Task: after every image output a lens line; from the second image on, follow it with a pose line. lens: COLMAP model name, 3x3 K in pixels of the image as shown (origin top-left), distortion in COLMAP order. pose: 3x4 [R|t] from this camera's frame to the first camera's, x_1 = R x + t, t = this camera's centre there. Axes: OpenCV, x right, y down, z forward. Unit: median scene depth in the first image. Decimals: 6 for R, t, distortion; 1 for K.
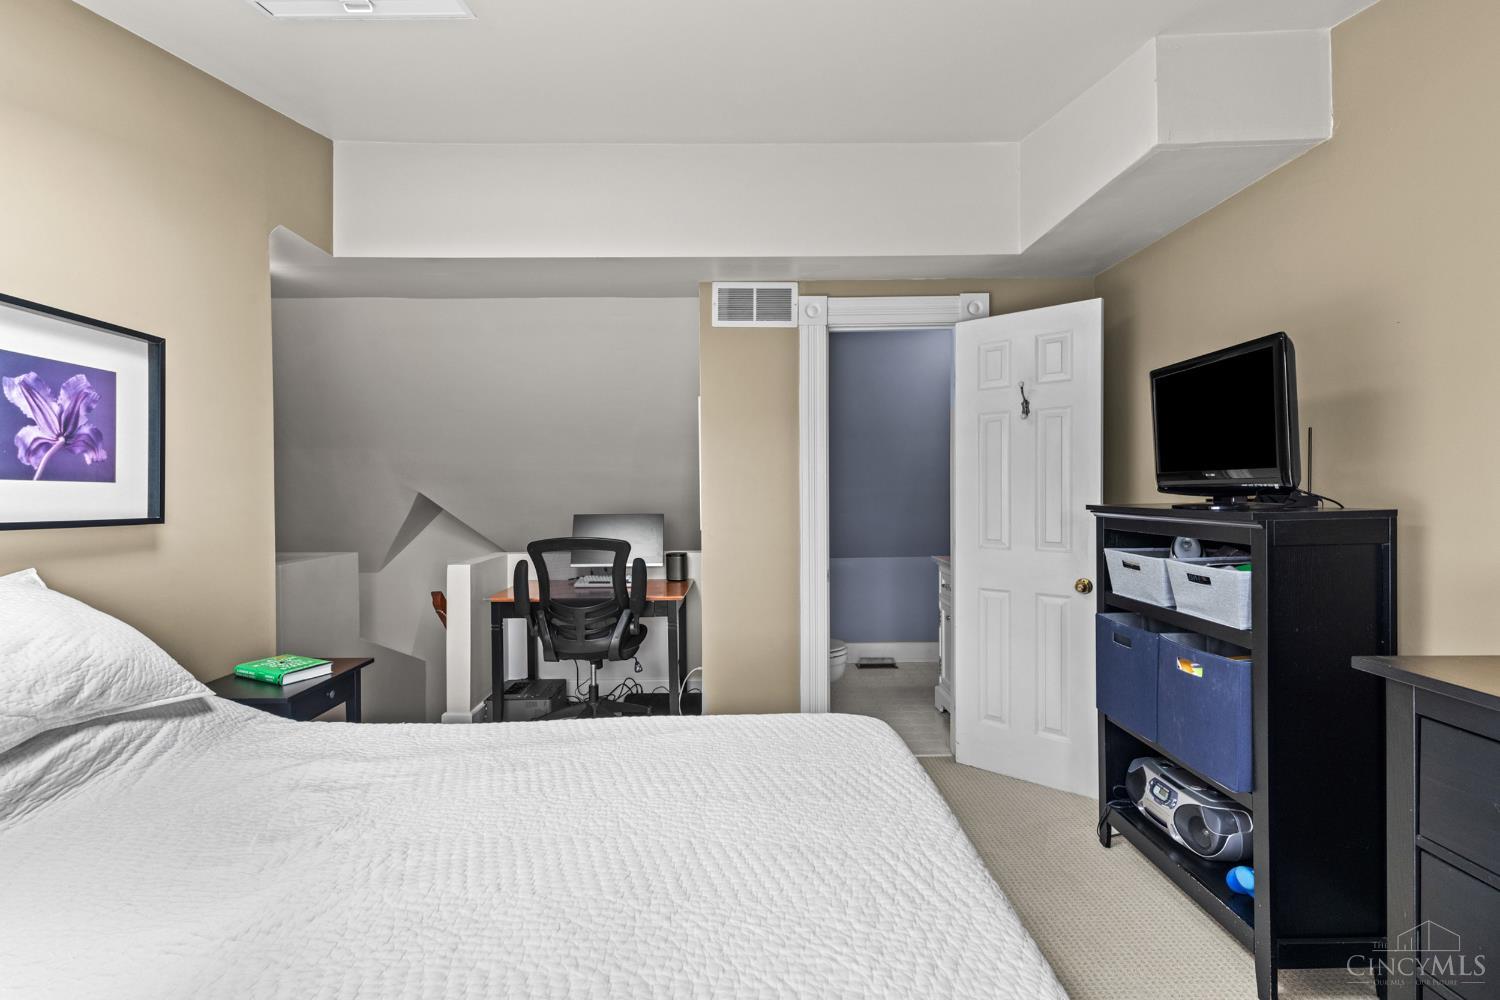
lens RADIAL K [[673.3, 0, 741.4], [0, 673.3, 488.1], [0, 0, 1]] dist [0.004120, 0.000080]
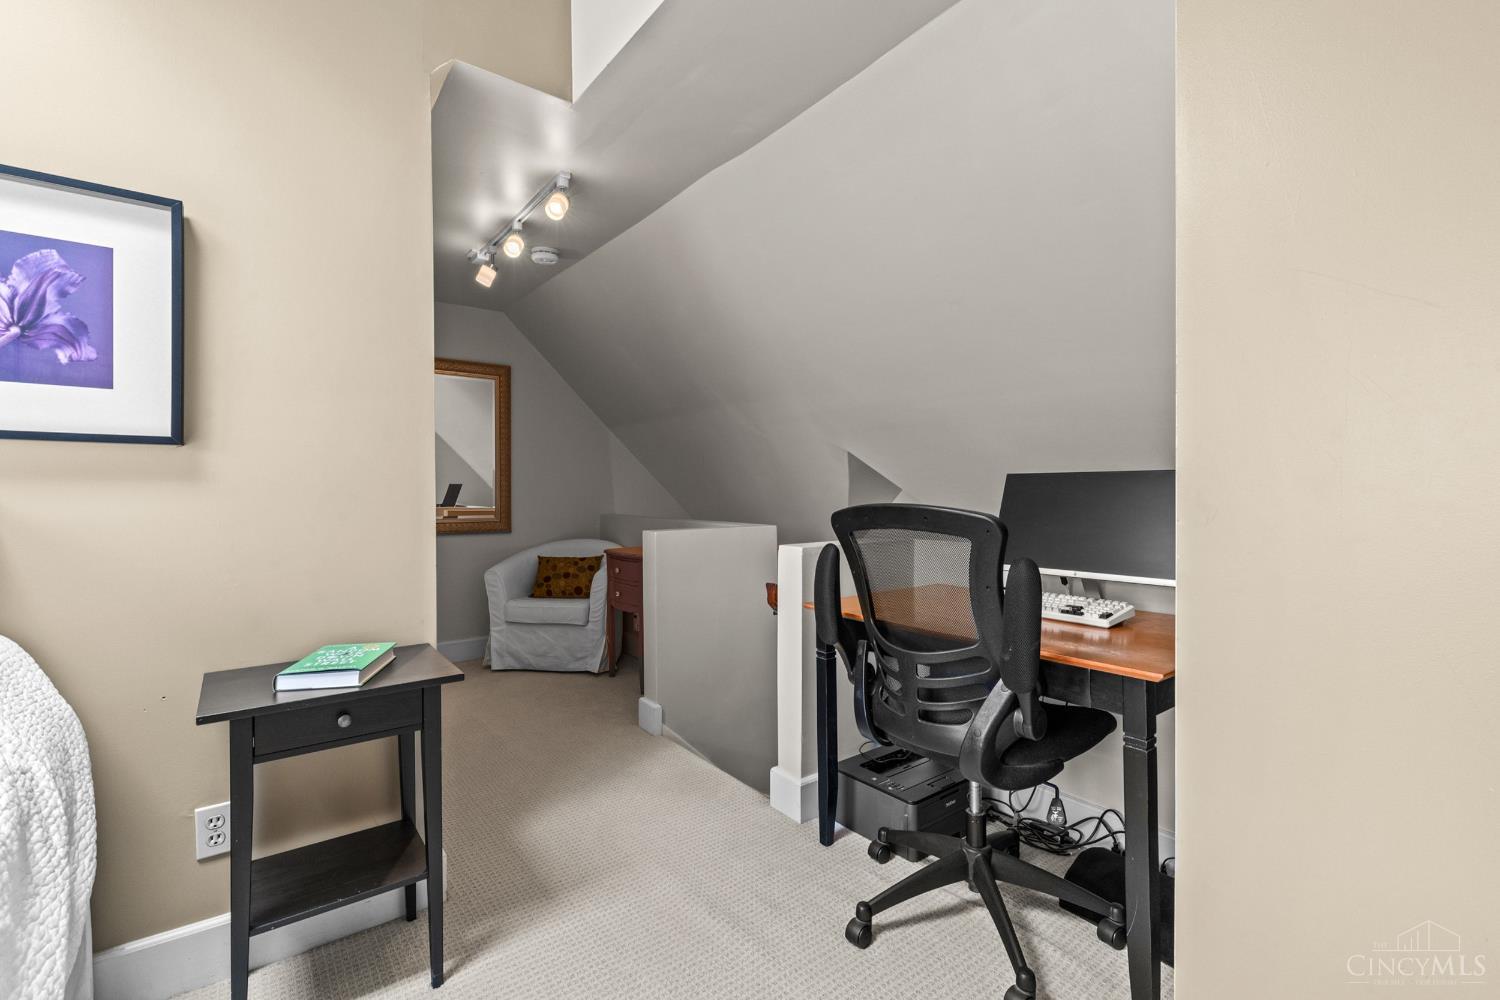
lens RADIAL K [[695.2, 0, 744.3], [0, 695.2, 484.3], [0, 0, 1]] dist [0.009054, -0.000051]
pose [[0.603970, 0.005596, -0.796988, 0.170009], [0.001014, 0.999969, 0.007790, 0.100205], [0.797007, -0.005513, 0.603946, 1.133430]]
